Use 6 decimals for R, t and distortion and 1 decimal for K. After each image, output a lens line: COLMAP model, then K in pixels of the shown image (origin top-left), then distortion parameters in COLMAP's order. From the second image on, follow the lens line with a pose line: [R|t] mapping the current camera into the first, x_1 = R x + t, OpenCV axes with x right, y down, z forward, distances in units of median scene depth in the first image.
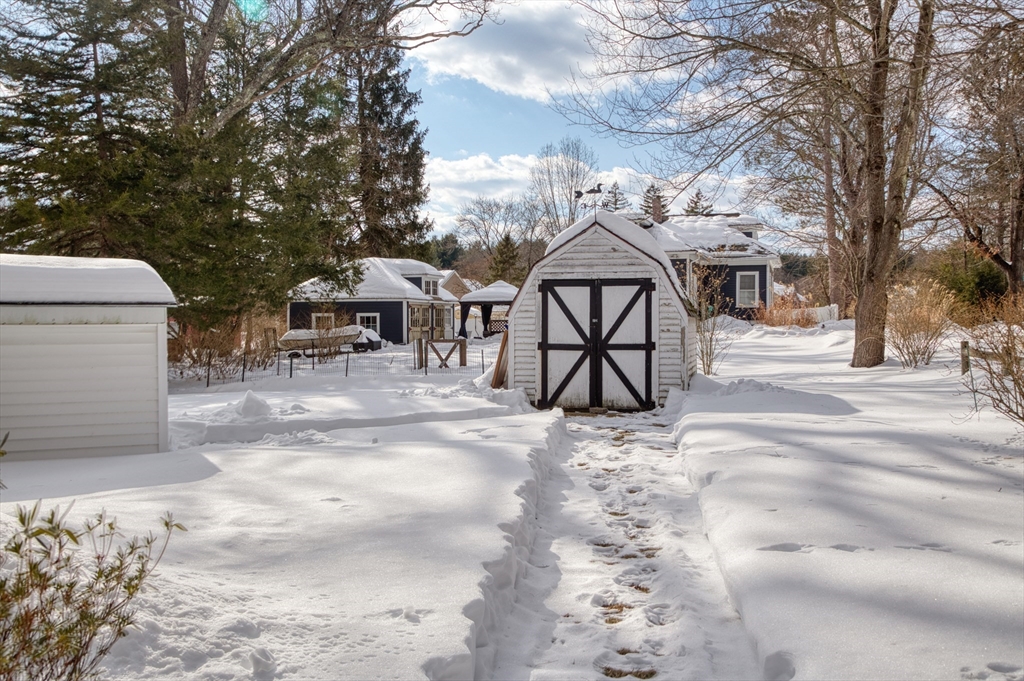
lens RADIAL K [[944.4, 0, 512.0], [0, 944.4, 340.5], [0, 0, 1]] dist [0.011421, 0.007282]
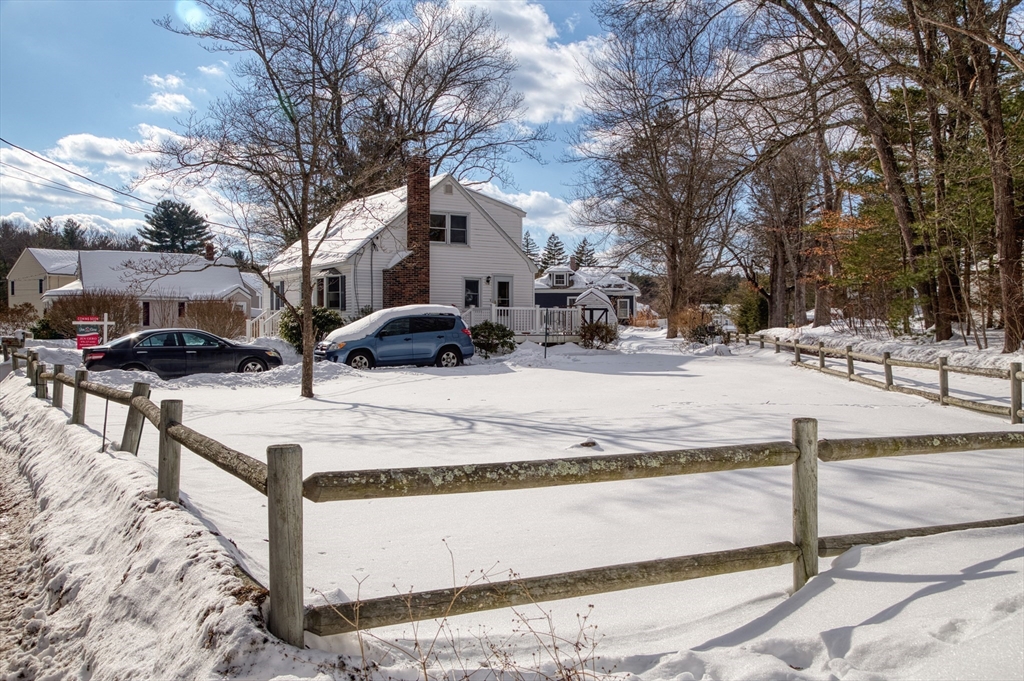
lens RADIAL K [[944.4, 0, 512.0], [0, 944.4, 340.5], [0, 0, 1]] dist [0.011421, 0.007282]
pose [[0.989661, 0.002529, 0.143407, -0.229535], [-0.000541, 0.999903, -0.013899, 0.033943], [-0.143428, 0.013677, 0.989566, -0.791067]]
